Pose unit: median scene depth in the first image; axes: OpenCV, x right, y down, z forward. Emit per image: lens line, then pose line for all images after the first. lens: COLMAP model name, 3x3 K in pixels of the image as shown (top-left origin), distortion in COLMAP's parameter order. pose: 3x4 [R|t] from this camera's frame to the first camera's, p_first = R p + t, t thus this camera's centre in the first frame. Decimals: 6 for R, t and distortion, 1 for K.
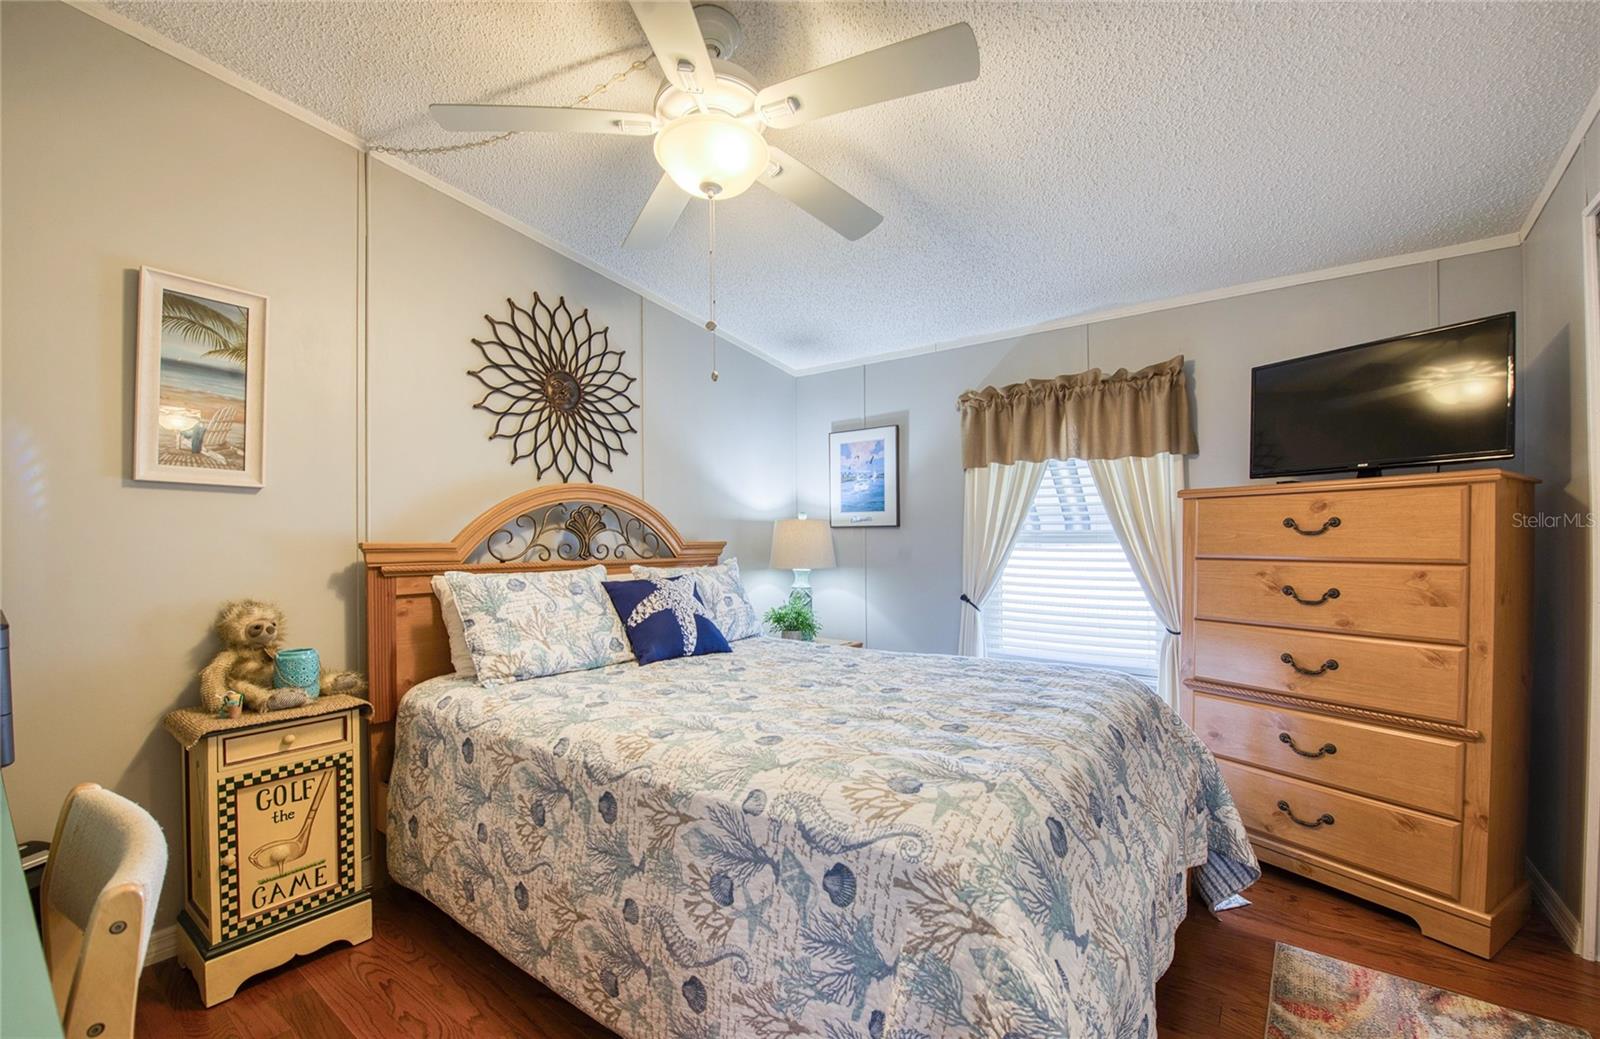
lens RADIAL K [[640.6, 0, 800.0], [0, 640.6, 519.5], [0, 0, 1]] dist [-0.020375, -0.000458]
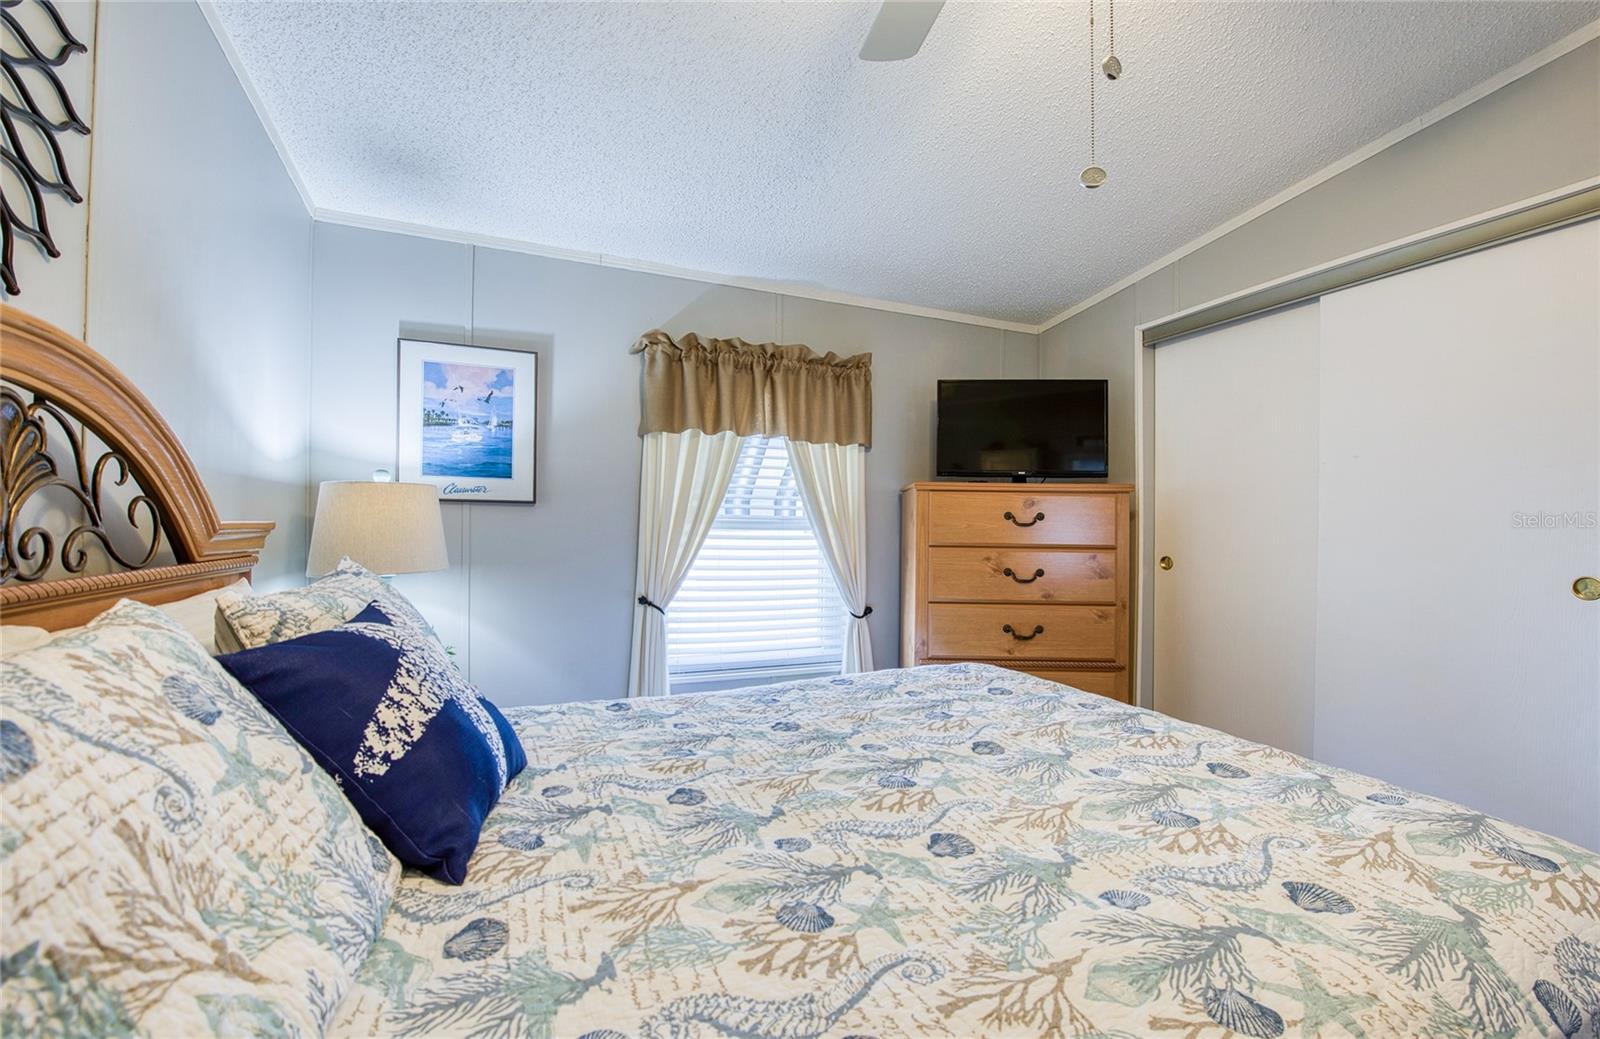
lens RADIAL K [[640.6, 0, 800.0], [0, 640.6, 519.5], [0, 0, 1]] dist [-0.020375, -0.000458]
pose [[0.523578, 0.019243, 0.851760, -0.336284], [-0.042078, 0.999109, 0.003293, 0.017684], [-0.850938, -0.037565, 0.523921, 0.501142]]
